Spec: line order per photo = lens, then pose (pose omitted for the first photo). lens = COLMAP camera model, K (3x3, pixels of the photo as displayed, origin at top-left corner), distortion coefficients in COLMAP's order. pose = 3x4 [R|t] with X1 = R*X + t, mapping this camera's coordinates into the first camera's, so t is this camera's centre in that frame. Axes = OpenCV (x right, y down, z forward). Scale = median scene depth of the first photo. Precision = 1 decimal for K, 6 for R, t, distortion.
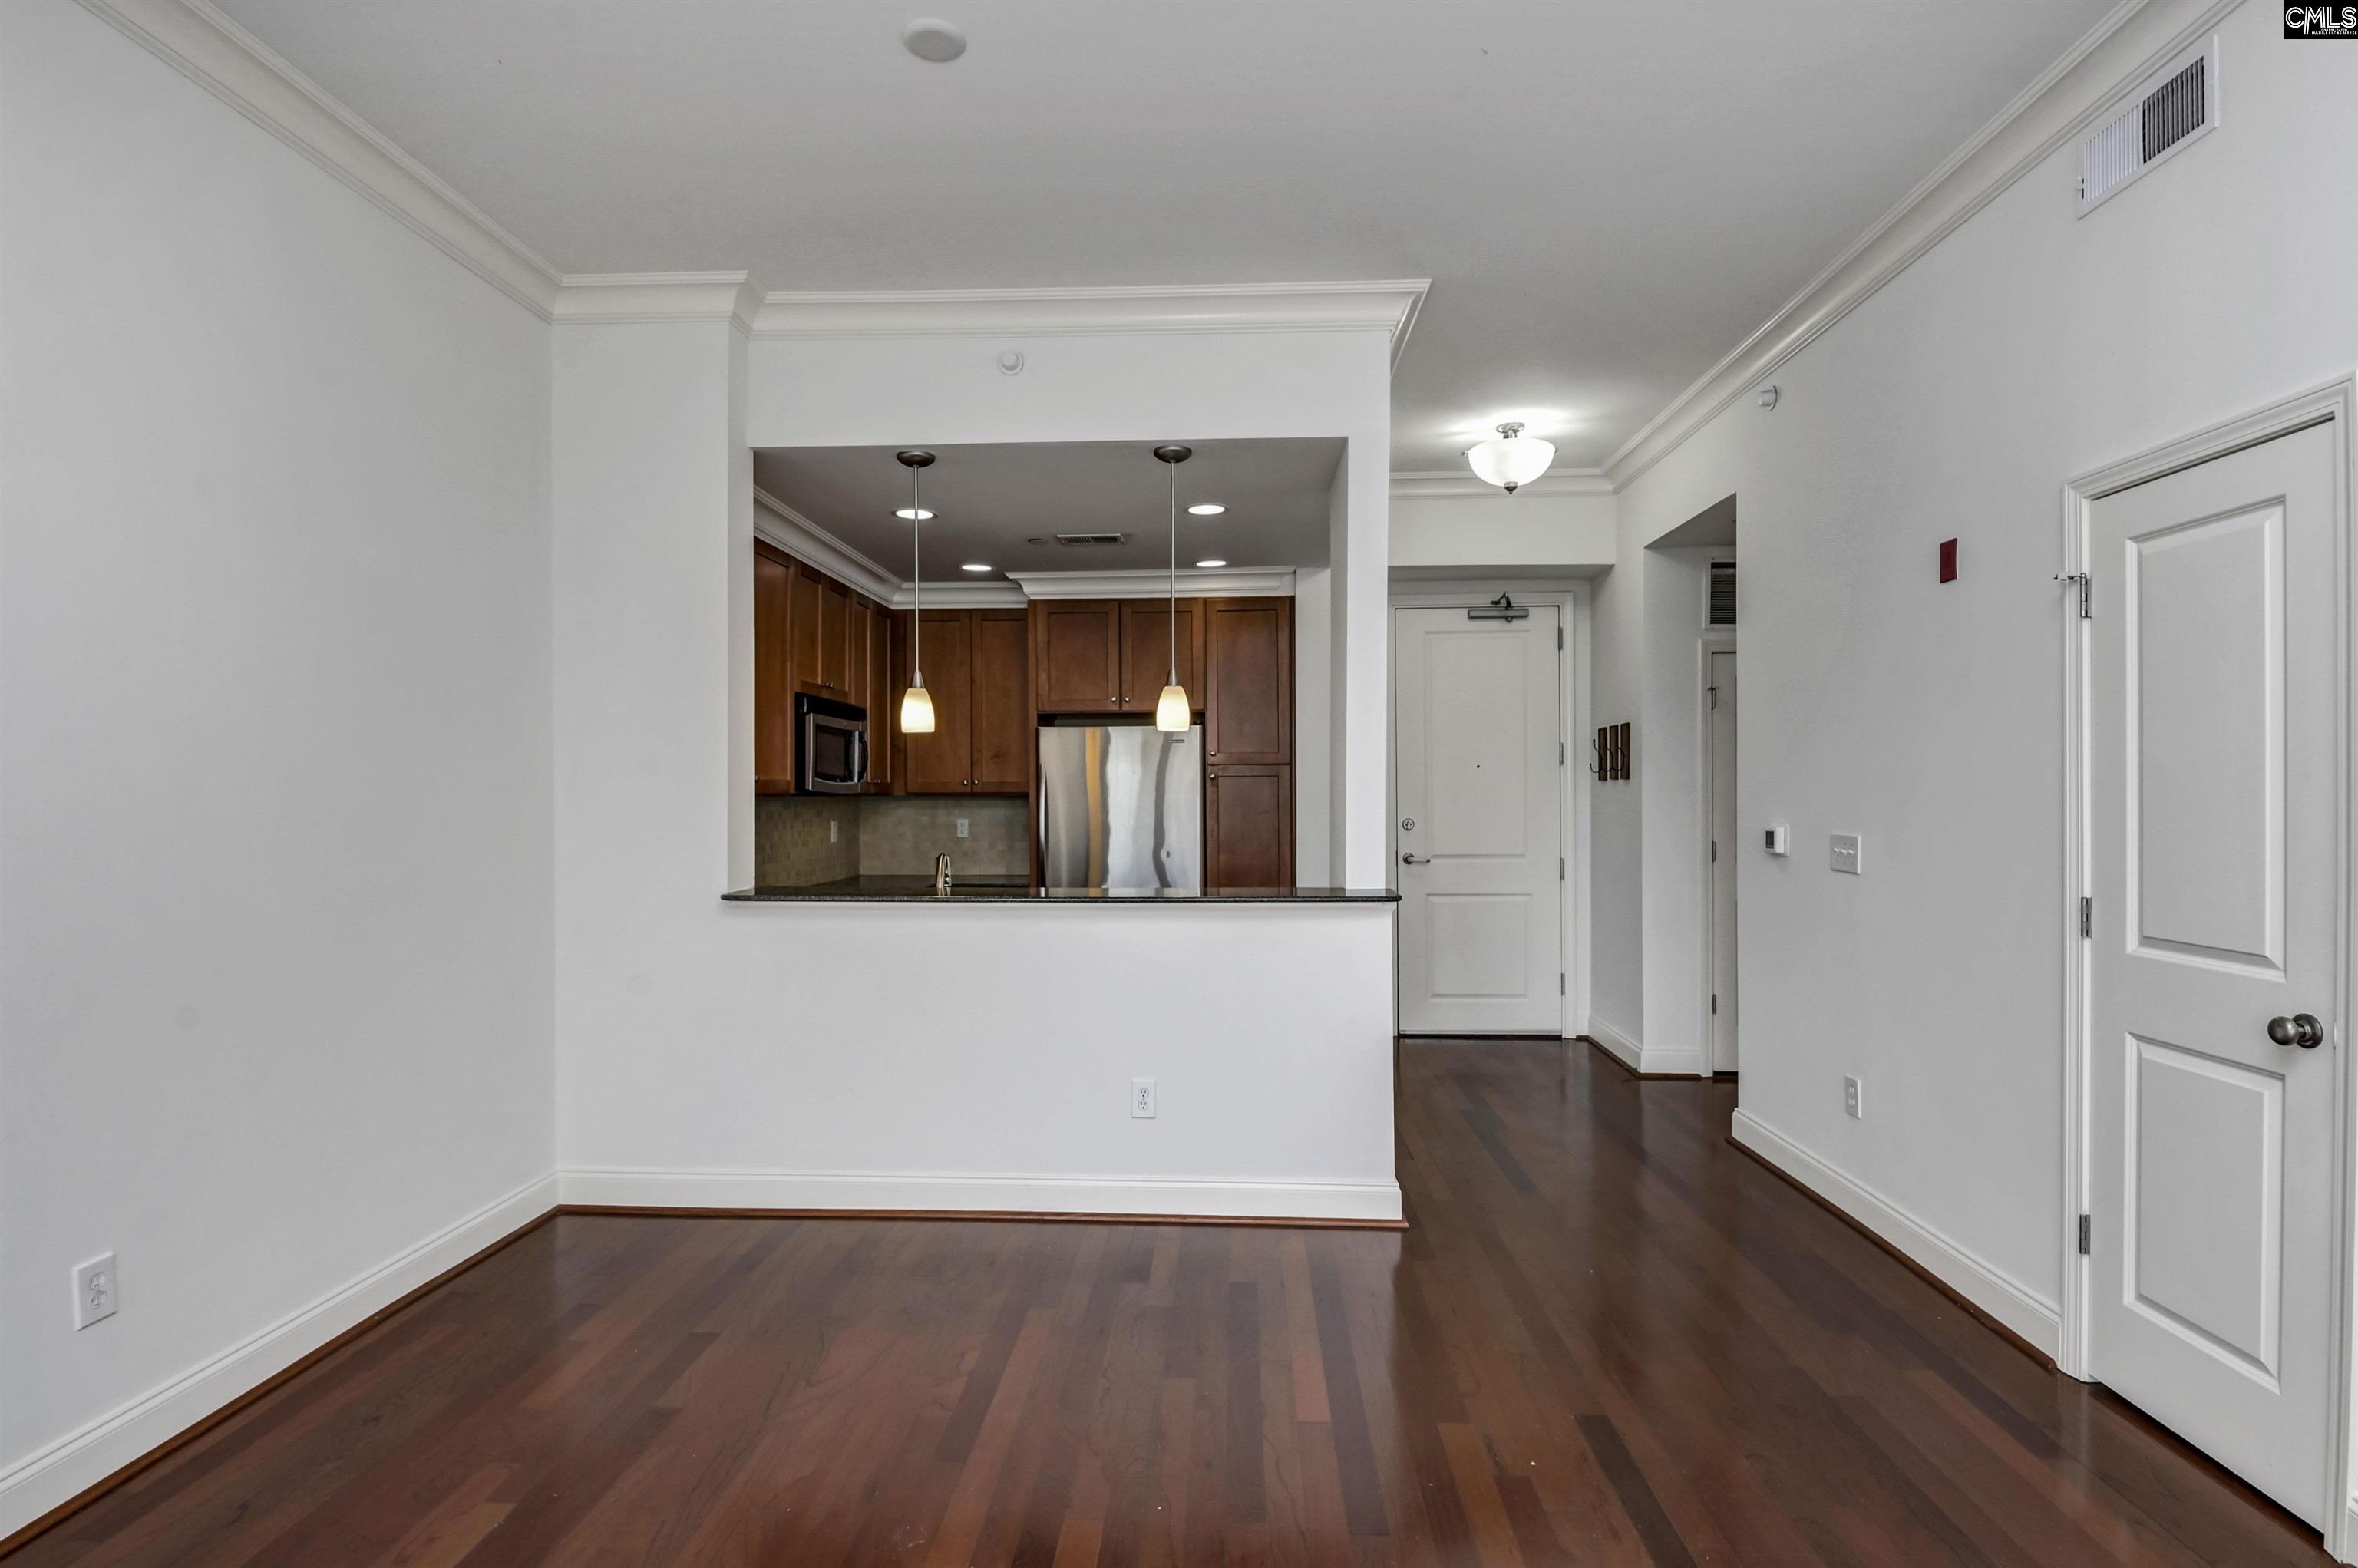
lens RADIAL K [[1162.3, 0, 1179.0], [0, 1162.3, 784.0], [0, 0, 1]] dist [0.000987, -0.000794]
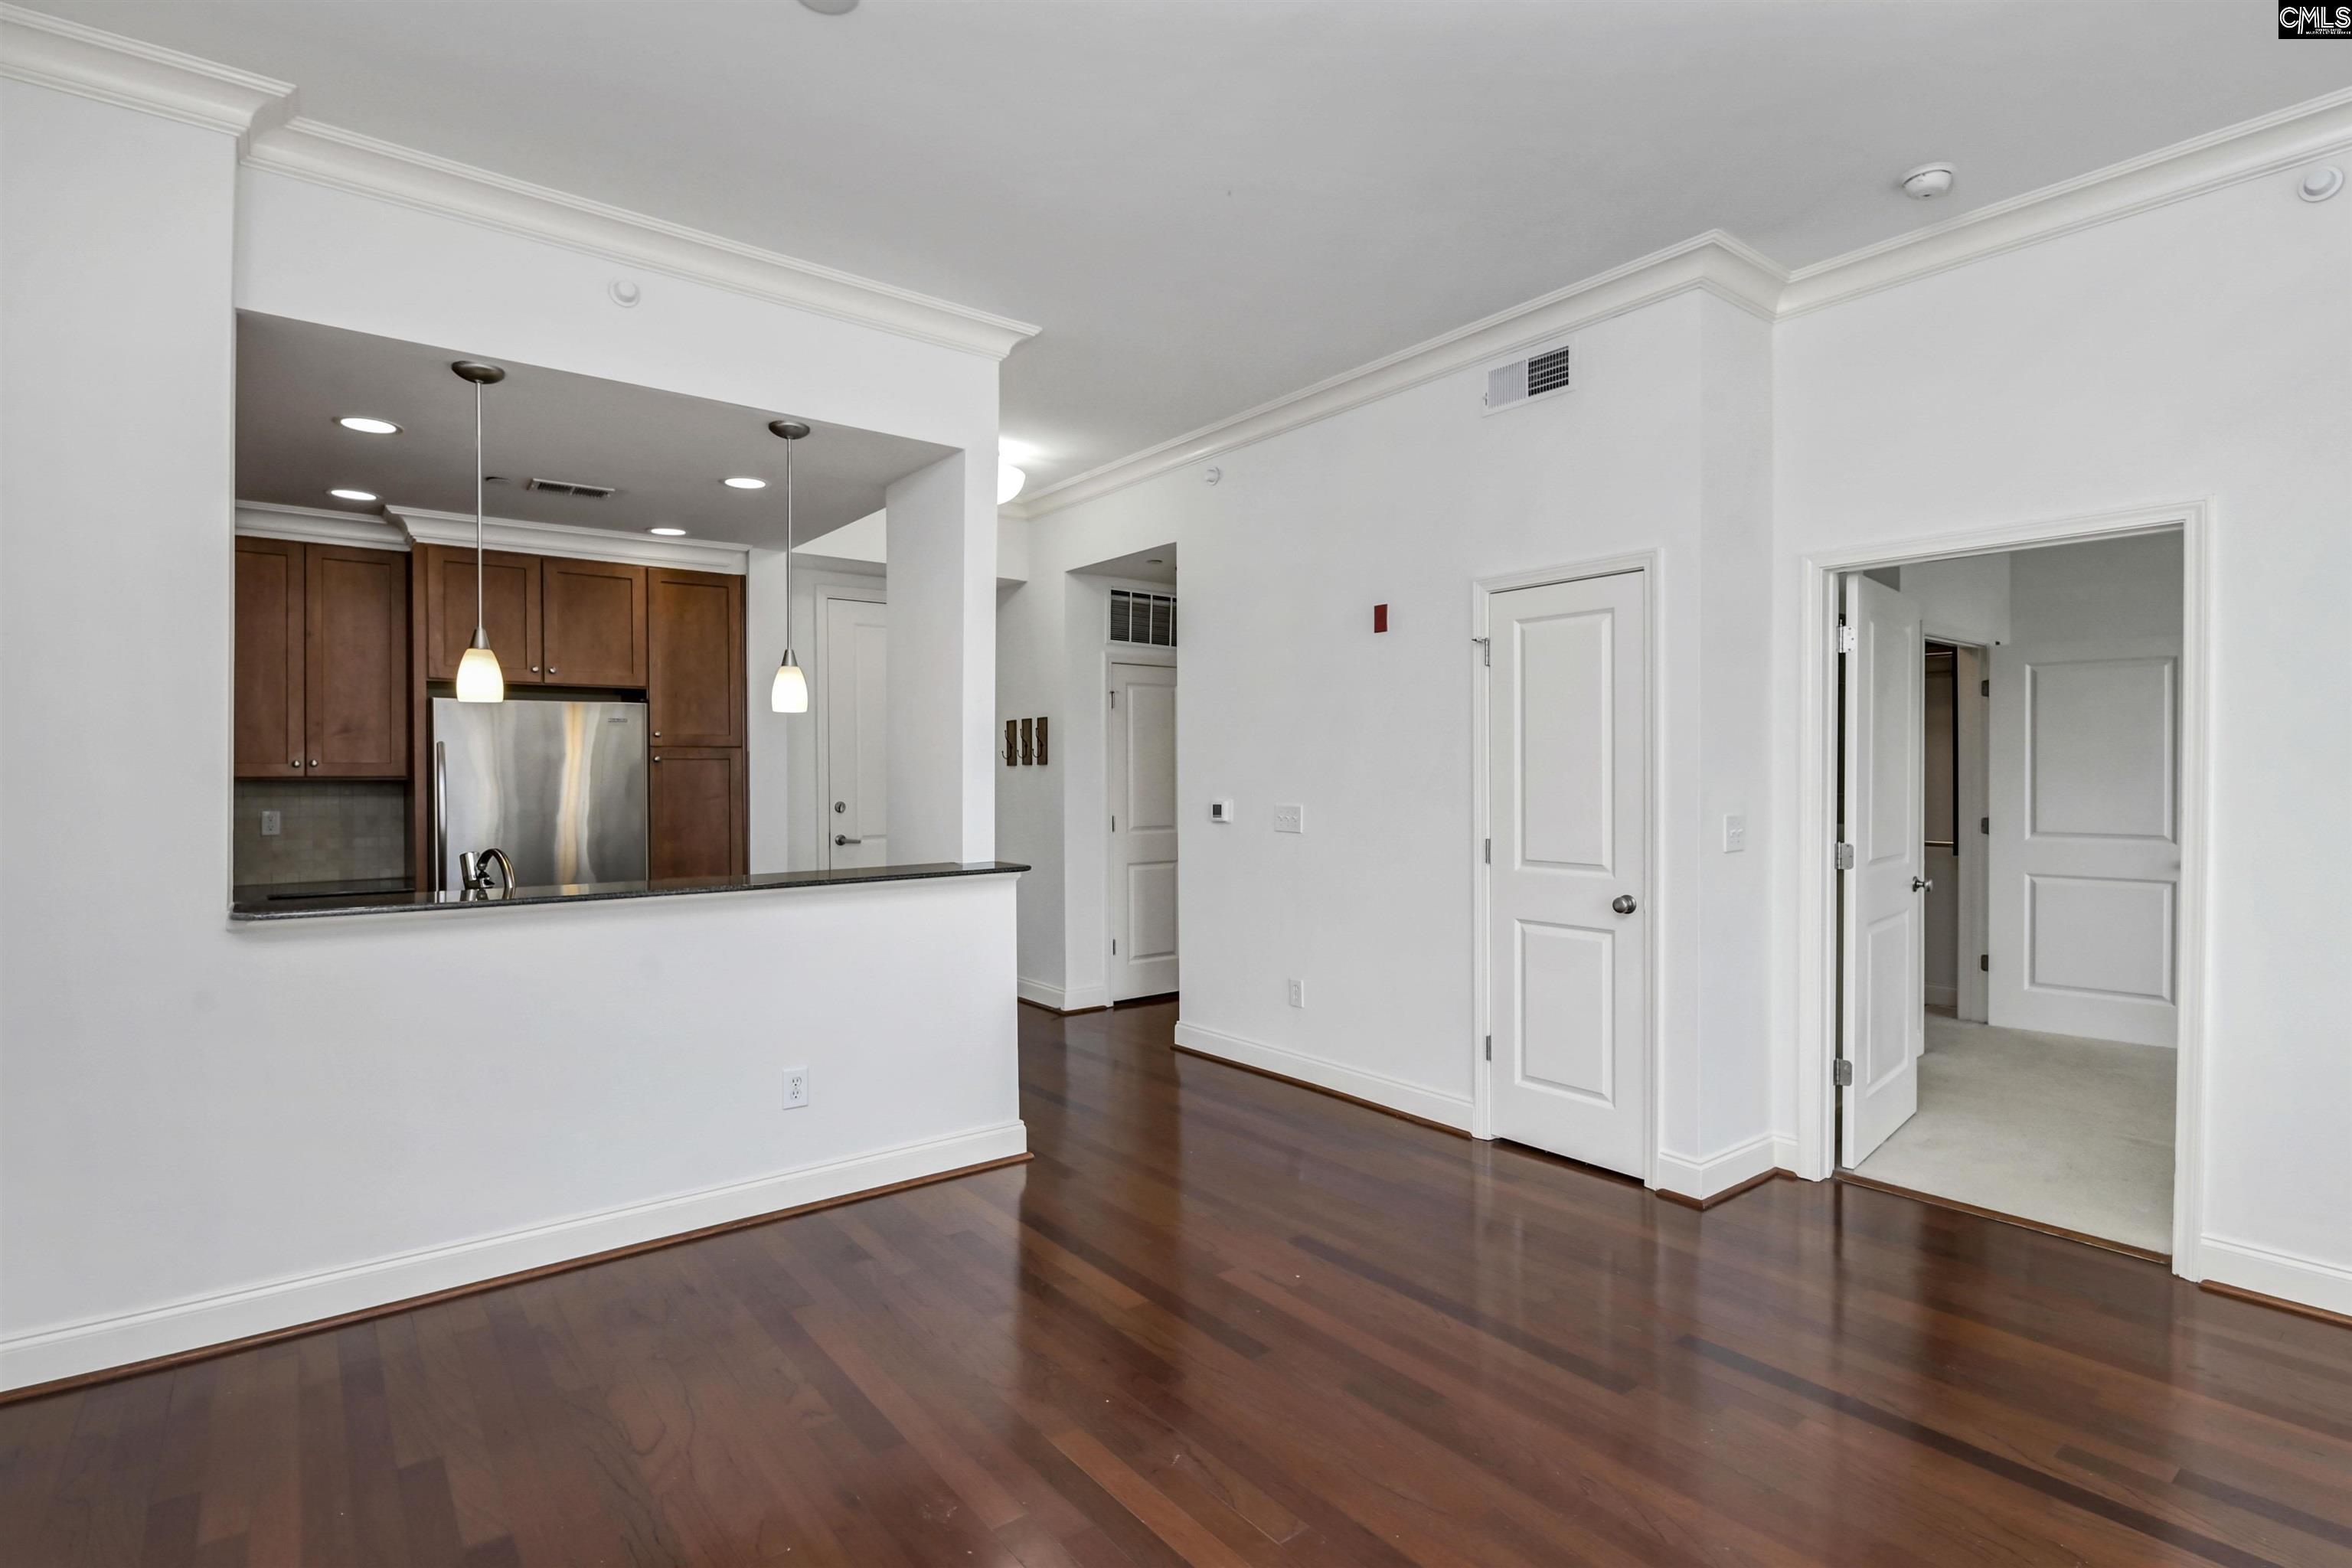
lens RADIAL K [[1128.5, 0, 1174.4], [0, 1128.5, 760.2], [0, 0, 1]] dist [0.018617, -0.023925]
pose [[0.755736, 0.009110, 0.654813, -0.342434], [-0.002805, 0.999939, -0.010673, 0.004025], [-0.654870, 0.006229, 0.755716, 0.059163]]
